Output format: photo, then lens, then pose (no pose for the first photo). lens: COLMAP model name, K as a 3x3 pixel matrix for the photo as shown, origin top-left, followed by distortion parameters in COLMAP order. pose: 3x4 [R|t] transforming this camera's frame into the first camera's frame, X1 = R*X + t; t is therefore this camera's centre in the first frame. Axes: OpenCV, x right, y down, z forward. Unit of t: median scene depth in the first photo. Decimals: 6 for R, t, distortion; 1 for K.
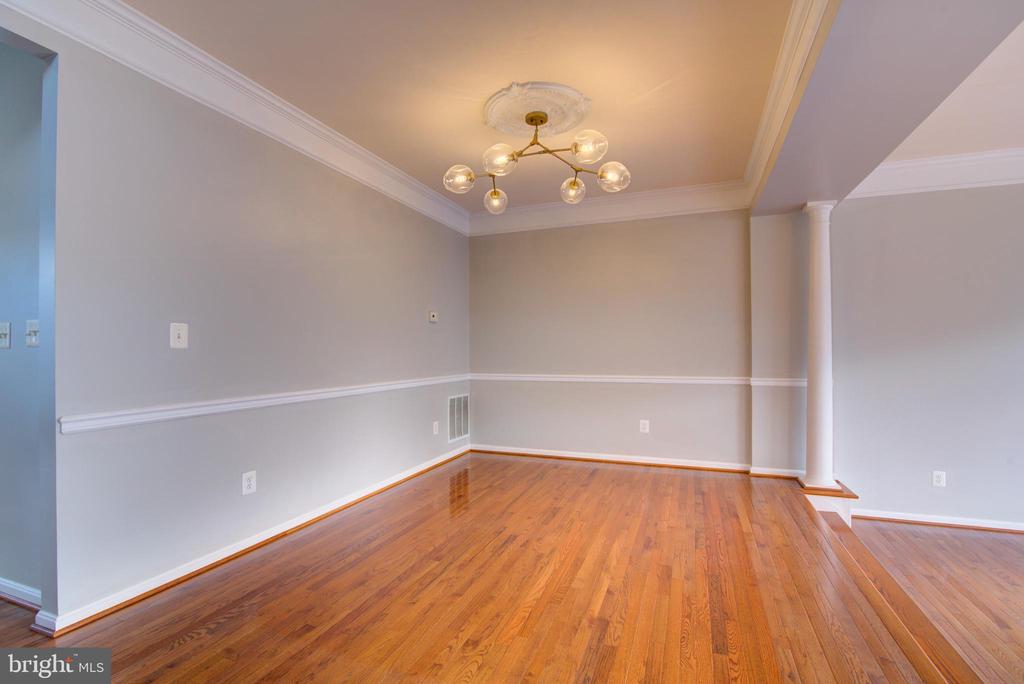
lens RADIAL K [[468.3, 0, 513.6], [0, 468.3, 347.0], [0, 0, 1]] dist [-0.018479, 0.000680]
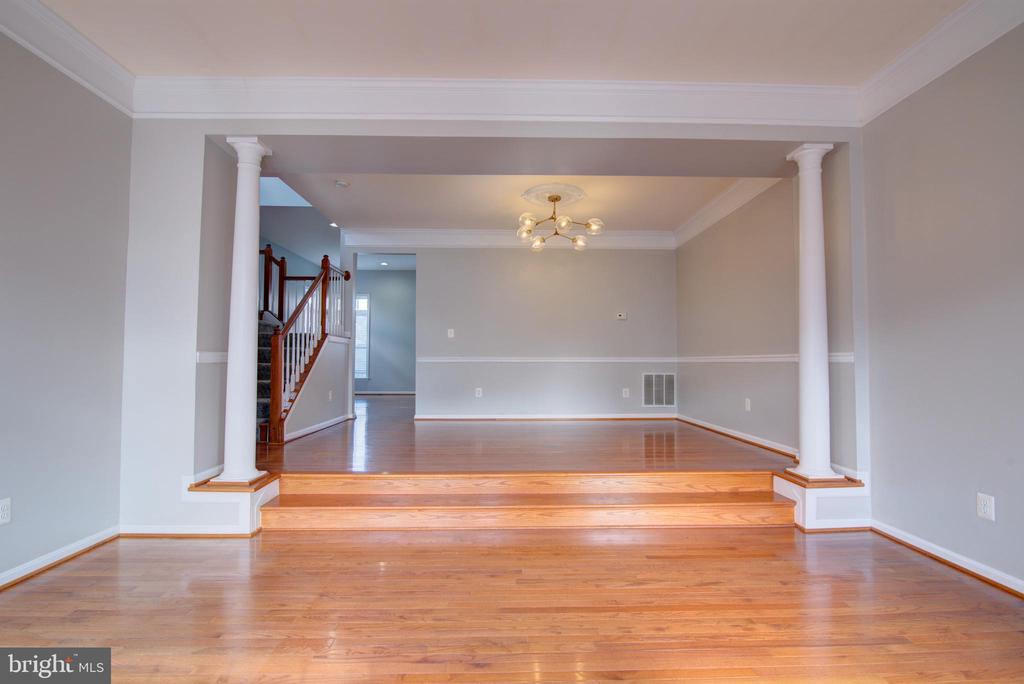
lens RADIAL K [[468.3, 0, 513.6], [0, 468.3, 347.0], [0, 0, 1]] dist [-0.018479, 0.000680]
pose [[0.384267, -0.024125, -0.922907, 1.258262], [0.004776, 0.999697, -0.024144, 0.080212], [0.923210, 0.004870, 0.384266, 0.159478]]
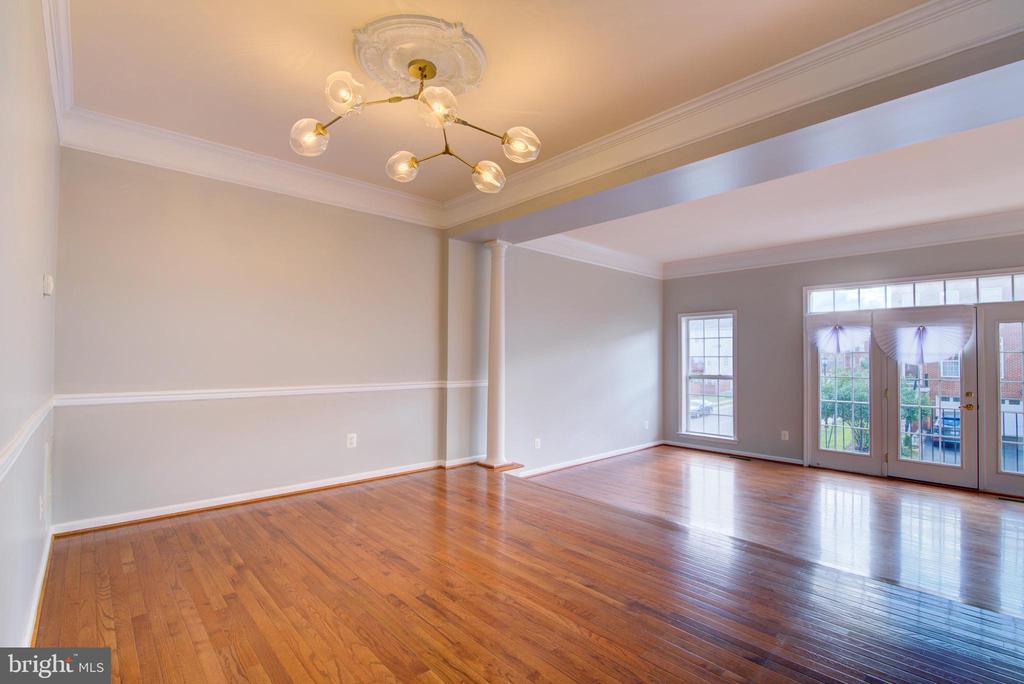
lens RADIAL K [[468.3, 0, 513.6], [0, 468.3, 347.0], [0, 0, 1]] dist [-0.018479, 0.000680]
pose [[0.438767, 0.025894, 0.898228, -0.479663], [-0.014398, 0.999659, -0.021785, 0.006773], [-0.898486, -0.003374, 0.438990, 0.402156]]
